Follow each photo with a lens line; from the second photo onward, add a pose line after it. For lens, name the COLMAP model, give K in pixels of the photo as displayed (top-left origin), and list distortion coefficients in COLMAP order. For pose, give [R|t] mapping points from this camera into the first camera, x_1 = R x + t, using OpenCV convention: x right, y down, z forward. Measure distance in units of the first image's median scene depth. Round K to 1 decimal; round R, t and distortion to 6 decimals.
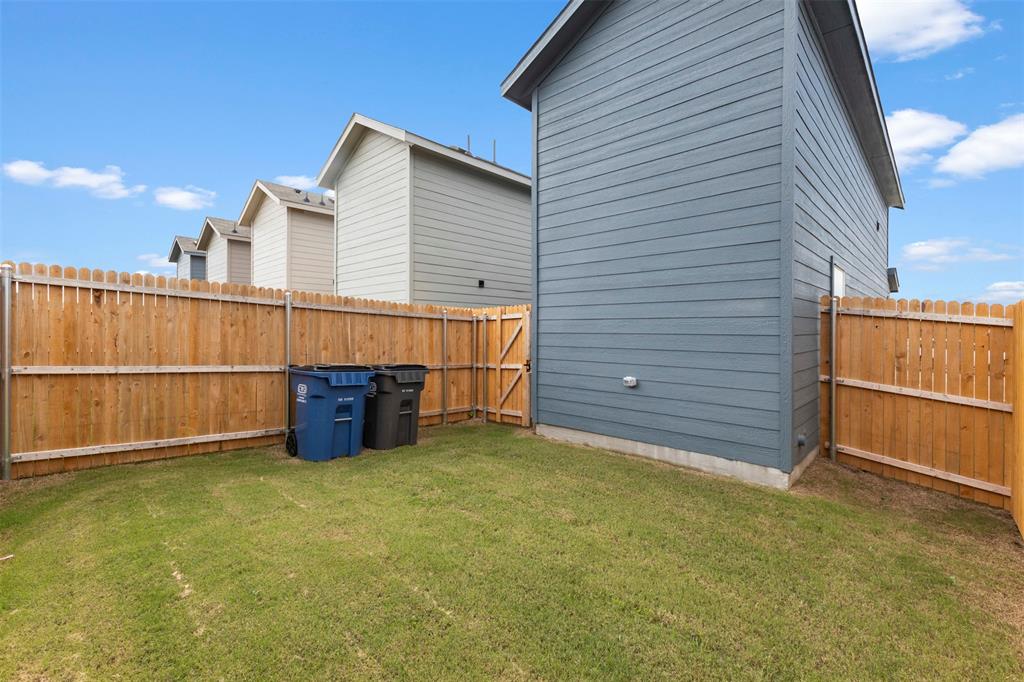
lens RADIAL K [[441.5, 0, 516.3], [0, 441.5, 333.8], [0, 0, 1]] dist [0.008911, -0.000467]
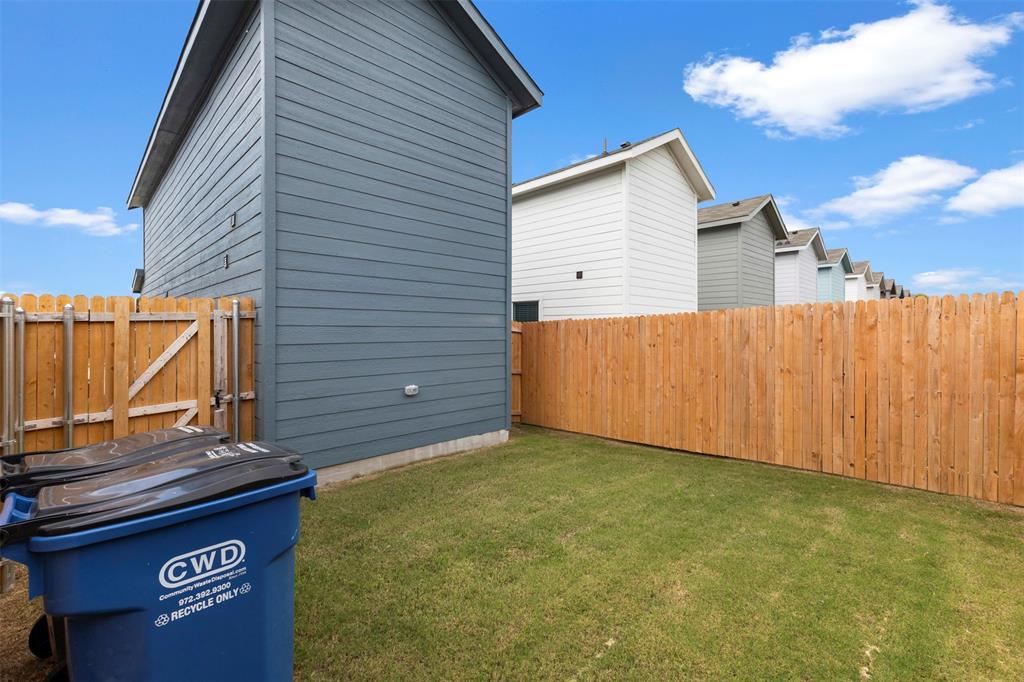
lens RADIAL K [[441.5, 0, 515.9], [0, 441.5, 335.0], [0, 0, 1]] dist [0.008911, -0.000467]
pose [[0.039043, -0.015261, 0.999121, -0.779587], [0.005670, 0.999871, 0.015051, -0.031730], [-0.999221, 0.005077, 0.039125, 0.783184]]
